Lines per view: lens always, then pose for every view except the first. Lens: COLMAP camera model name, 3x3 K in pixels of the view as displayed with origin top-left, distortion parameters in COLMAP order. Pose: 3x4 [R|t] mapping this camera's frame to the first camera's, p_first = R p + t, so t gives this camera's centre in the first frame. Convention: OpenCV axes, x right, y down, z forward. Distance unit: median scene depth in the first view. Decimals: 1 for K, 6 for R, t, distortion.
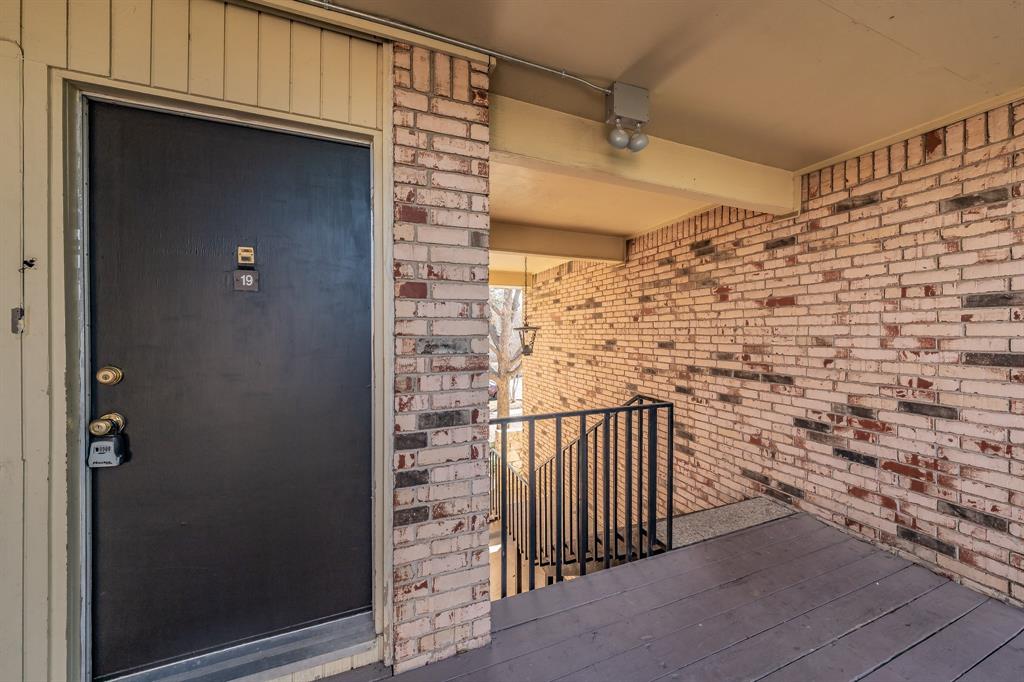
lens RADIAL K [[364.5, 0, 517.0], [0, 364.5, 332.3], [0, 0, 1]] dist [-0.000473, 0.000361]
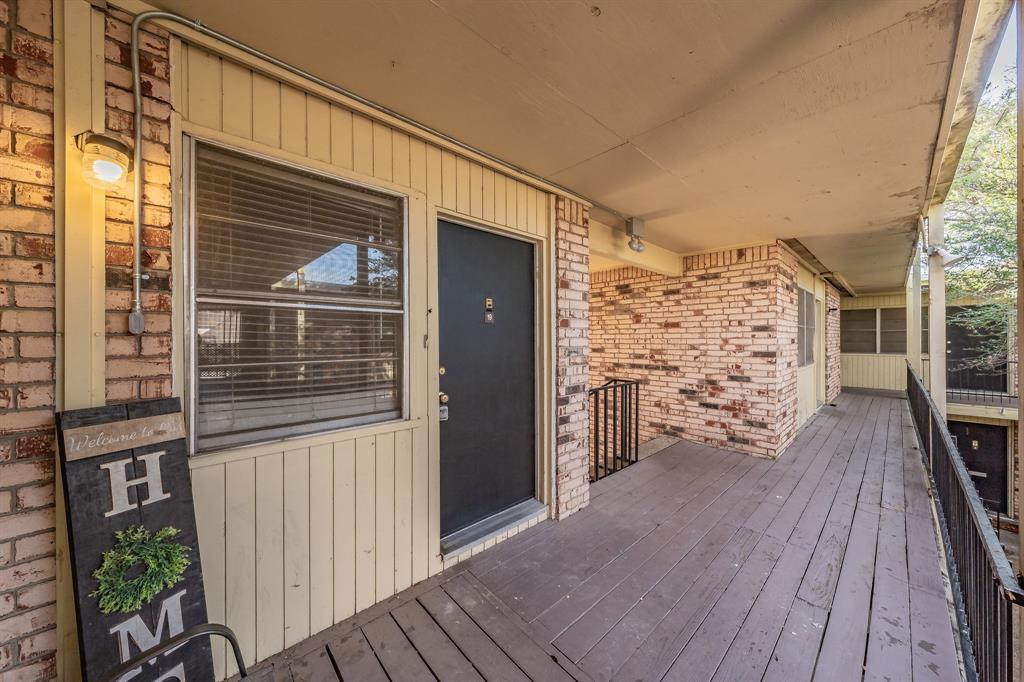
lens RADIAL K [[349.3, 0, 510.9], [0, 349.3, 339.6], [0, 0, 1]] dist [-0.001090, 0.000294]
pose [[0.936941, -0.002471, 0.349479, -0.761663], [0.001852, 0.999996, 0.002105, -0.020844], [-0.349483, -0.001325, 0.936942, -0.407571]]
